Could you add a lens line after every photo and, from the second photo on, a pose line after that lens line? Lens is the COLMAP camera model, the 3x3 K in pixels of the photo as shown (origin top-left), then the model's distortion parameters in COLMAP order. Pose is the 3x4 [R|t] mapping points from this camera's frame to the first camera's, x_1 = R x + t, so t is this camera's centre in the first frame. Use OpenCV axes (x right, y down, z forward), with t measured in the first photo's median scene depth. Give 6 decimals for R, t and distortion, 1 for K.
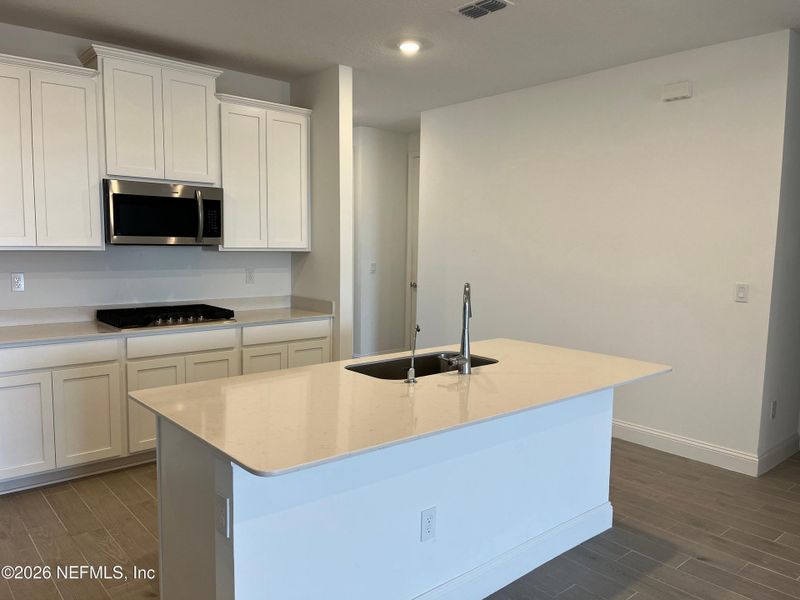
lens RADIAL K [[603.7, 0, 400.3], [0, 603.7, 304.1], [0, 0, 1]] dist [0.047420, -0.037849]
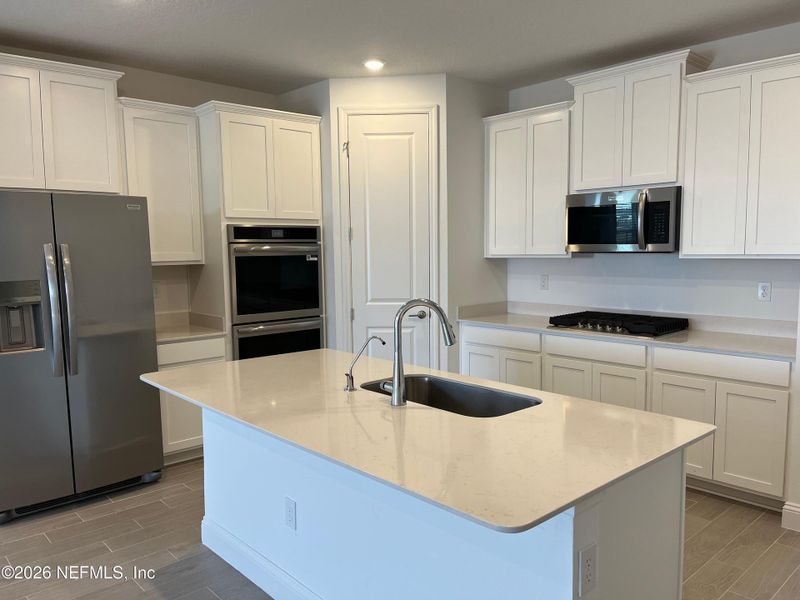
lens RADIAL K [[603.7, 0, 403.3], [0, 603.7, 309.4], [0, 0, 1]] dist [0.047420, -0.037849]
pose [[0.022836, 0.084139, -0.996192, 0.605809], [-0.091272, 0.992466, 0.081732, -0.053626], [0.995564, 0.089058, 0.030343, 0.624782]]
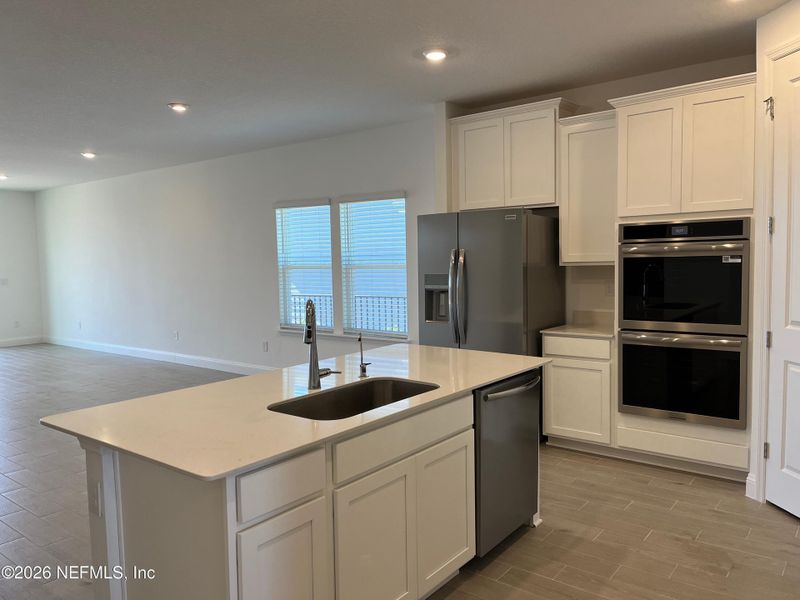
lens RADIAL K [[603.7, 0, 403.8], [0, 603.7, 306.8], [0, 0, 1]] dist [0.047420, -0.037849]
pose [[-0.982159, 0.019798, -0.187008, 0.097755], [-0.014465, 0.983544, 0.180091, -0.125982], [0.187496, 0.179583, -0.965710, 1.259266]]
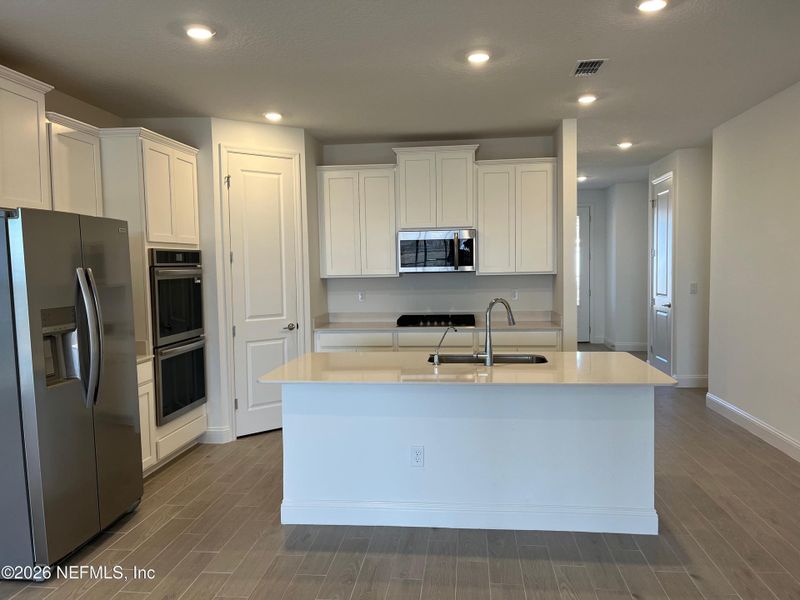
lens RADIAL K [[603.7, 0, 404.1], [0, 603.7, 304.8], [0, 0, 1]] dist [0.047420, -0.037849]
pose [[0.676486, 0.018615, -0.736221, 0.627247], [-0.045451, 0.998830, -0.016508, 0.008404], [0.735052, 0.044630, 0.676540, -0.031413]]
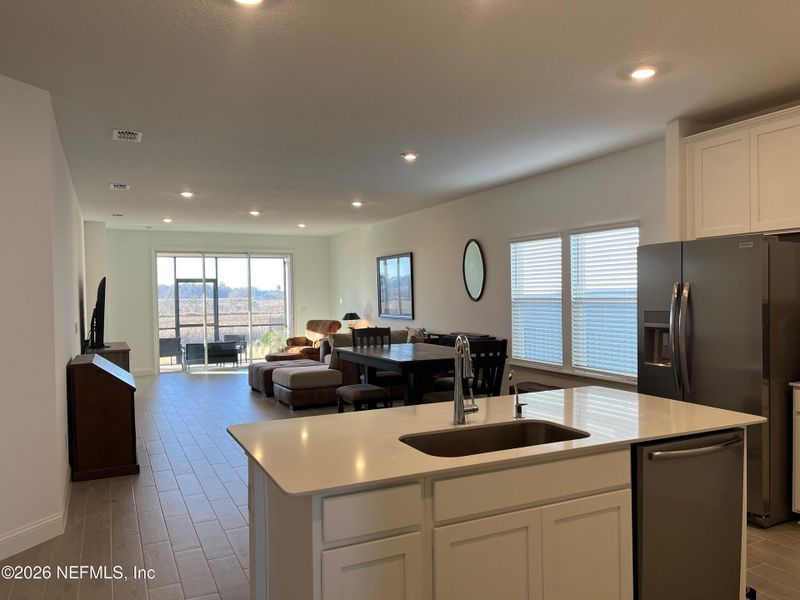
lens RADIAL K [[603.7, 0, 403.5], [0, 603.7, 308.4], [0, 0, 1]] dist [0.047420, -0.037849]
pose [[-0.964234, -0.004817, 0.265007, -0.037666], [0.029819, 0.991516, 0.126521, -0.128647], [-0.263368, 0.129898, -0.955910, 1.251864]]
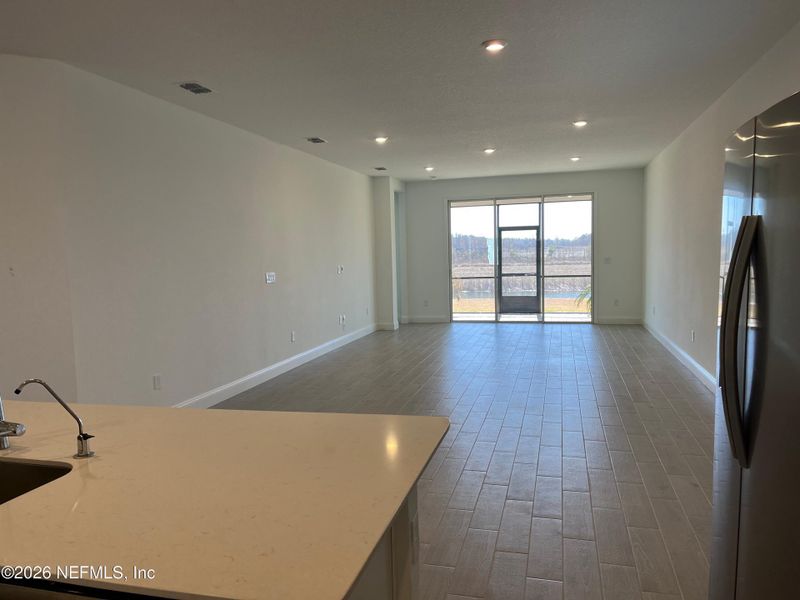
lens RADIAL K [[603.7, 0, 398.1], [0, 603.7, 306.5], [0, 0, 1]] dist [0.047420, -0.037849]
pose [[-0.557061, -0.075027, 0.827076, -0.422694], [0.105392, 0.981472, 0.160017, -0.061704], [-0.823757, 0.176306, -0.538832, 0.634808]]
